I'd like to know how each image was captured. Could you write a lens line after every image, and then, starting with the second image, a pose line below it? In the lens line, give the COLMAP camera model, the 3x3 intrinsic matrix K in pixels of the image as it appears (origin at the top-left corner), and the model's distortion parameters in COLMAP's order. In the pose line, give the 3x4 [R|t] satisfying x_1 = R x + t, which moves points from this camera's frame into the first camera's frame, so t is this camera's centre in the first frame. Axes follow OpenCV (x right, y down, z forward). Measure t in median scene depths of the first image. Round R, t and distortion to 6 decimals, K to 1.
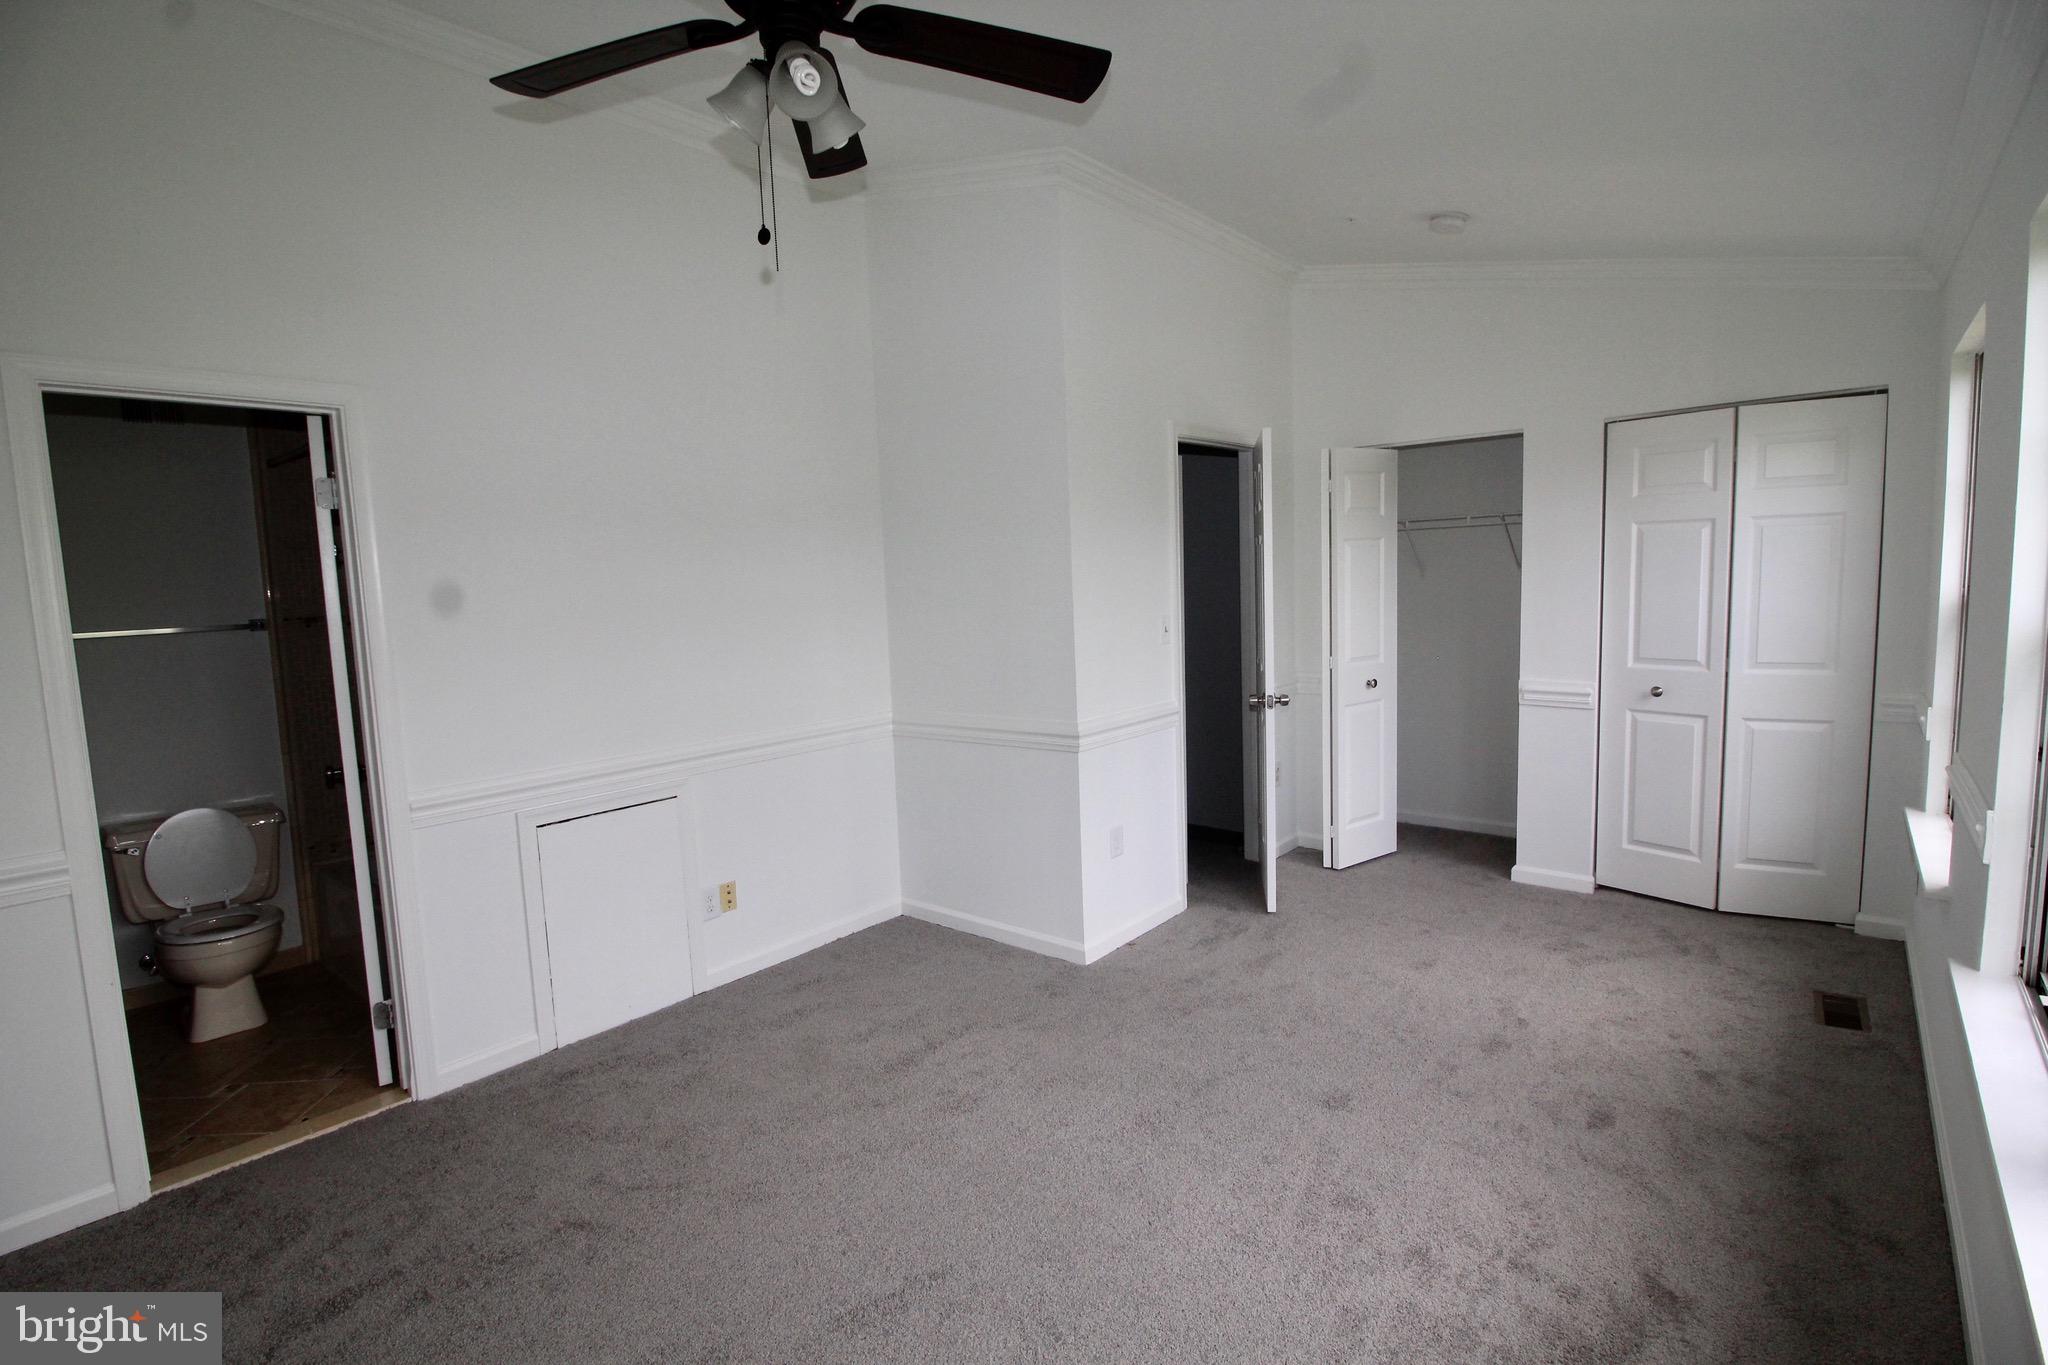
lens RADIAL K [[950.6, 0, 1039.8], [0, 950.6, 680.2], [0, 0, 1]] dist [-0.002269, -0.011503]
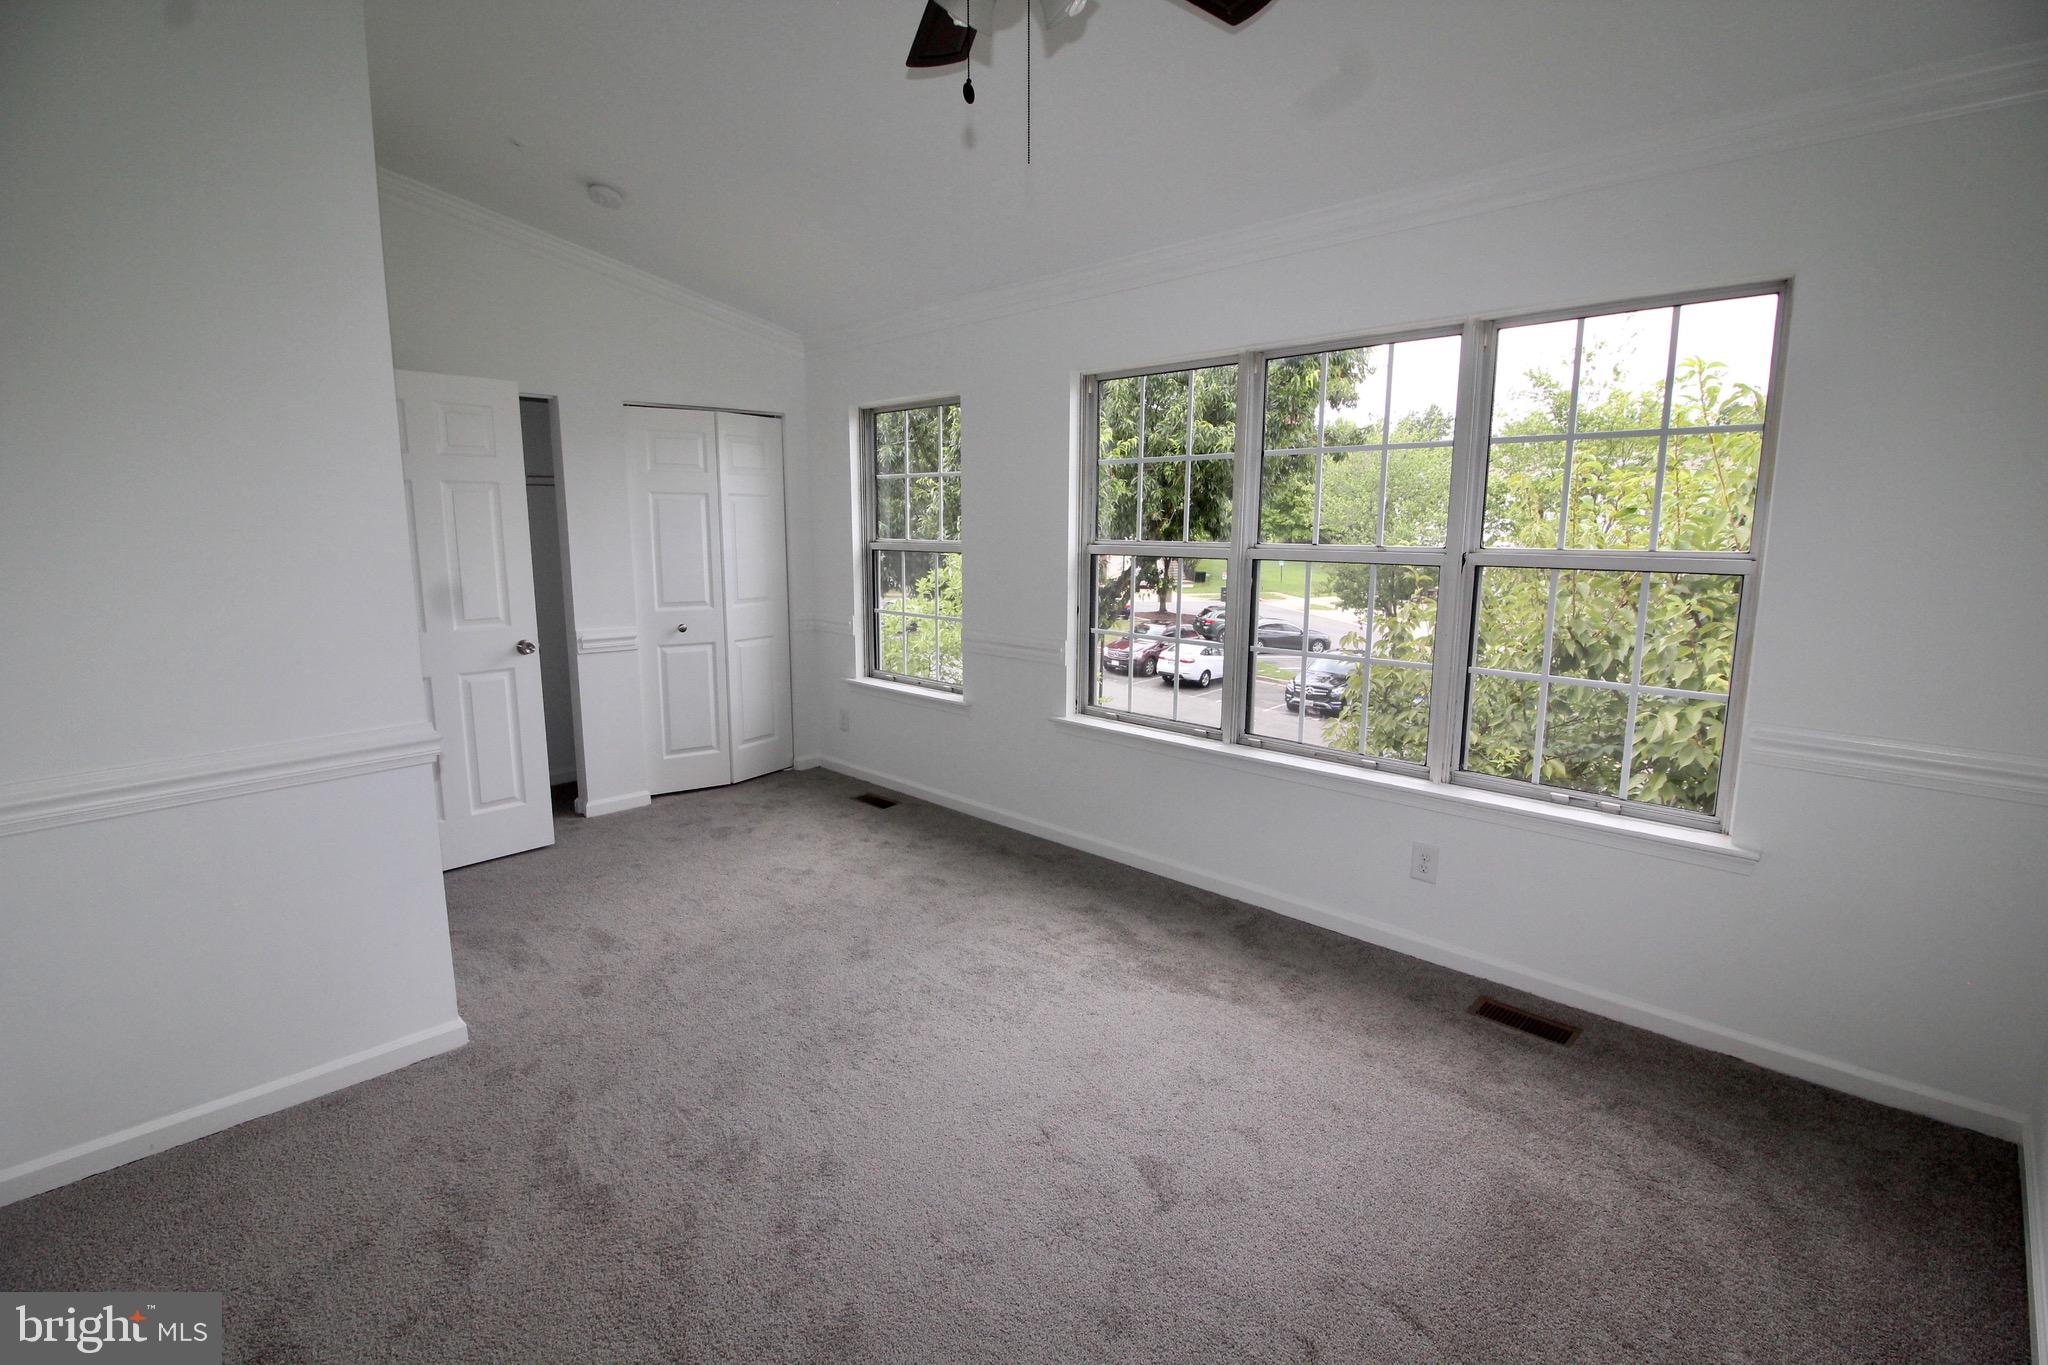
lens RADIAL K [[950.6, 0, 1008.6], [0, 950.6, 676.4], [0, 0, 1]] dist [-0.002269, -0.011503]
pose [[0.102307, -0.128719, 0.986390, -0.612318], [0.113844, 0.986593, 0.116938, -0.025220], [-0.988217, 0.100331, 0.115590, 0.462990]]
